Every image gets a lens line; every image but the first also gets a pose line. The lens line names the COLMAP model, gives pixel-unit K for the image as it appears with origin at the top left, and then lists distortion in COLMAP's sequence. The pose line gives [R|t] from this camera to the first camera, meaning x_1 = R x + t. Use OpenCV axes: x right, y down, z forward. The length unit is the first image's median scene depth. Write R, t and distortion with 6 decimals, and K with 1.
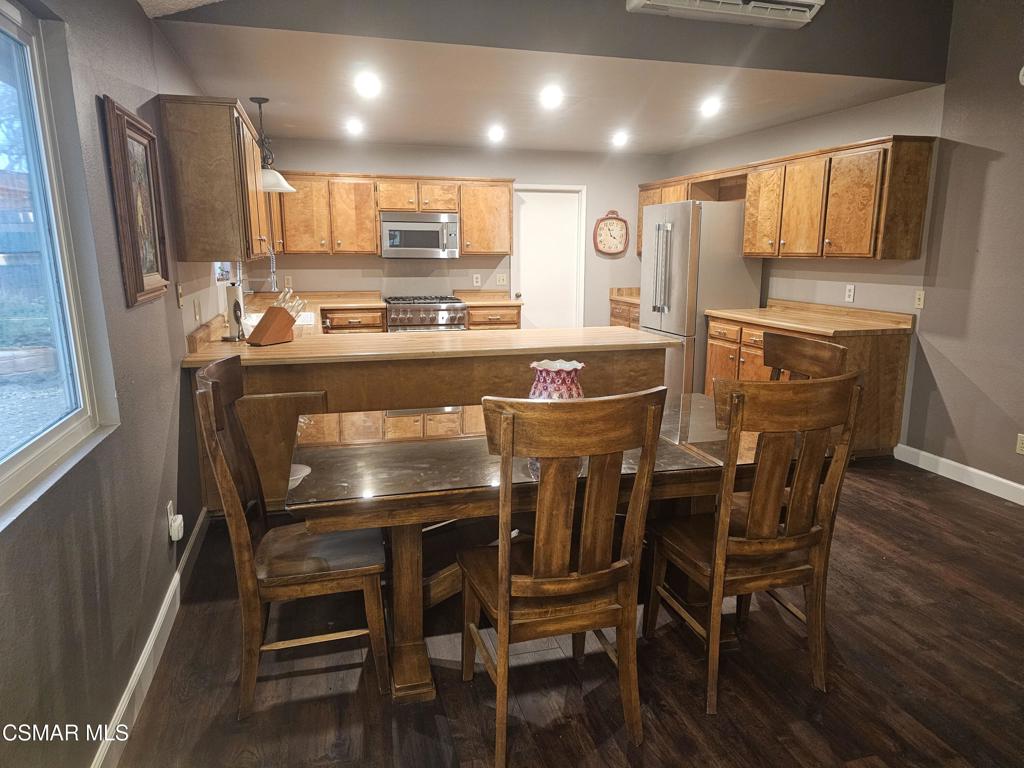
lens RADIAL K [[681.0, 0, 511.5], [0, 681.0, 385.6], [0, 0, 1]] dist [0.020680, -0.013096]
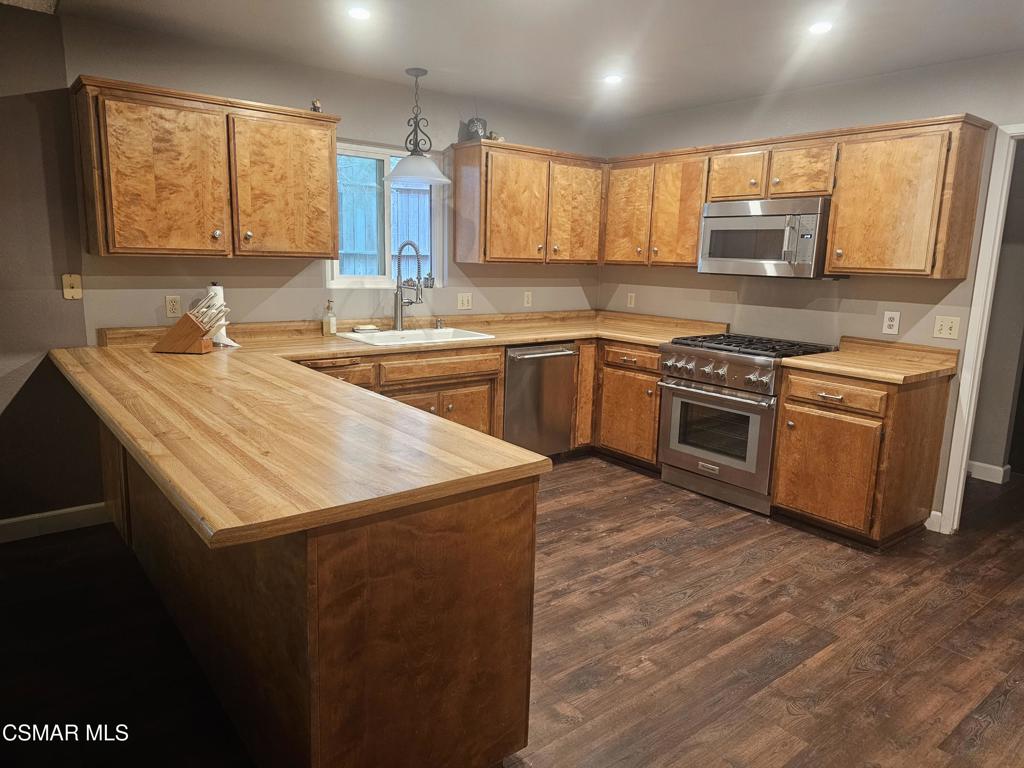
lens RADIAL K [[681.0, 0, 510.8], [0, 681.0, 379.5], [0, 0, 1]] dist [0.020680, -0.013096]
pose [[0.380697, 0.170728, -0.908802, 0.357152], [-0.207640, 0.973493, 0.095900, -0.114338], [0.901086, 0.152195, 0.406056, 0.592804]]
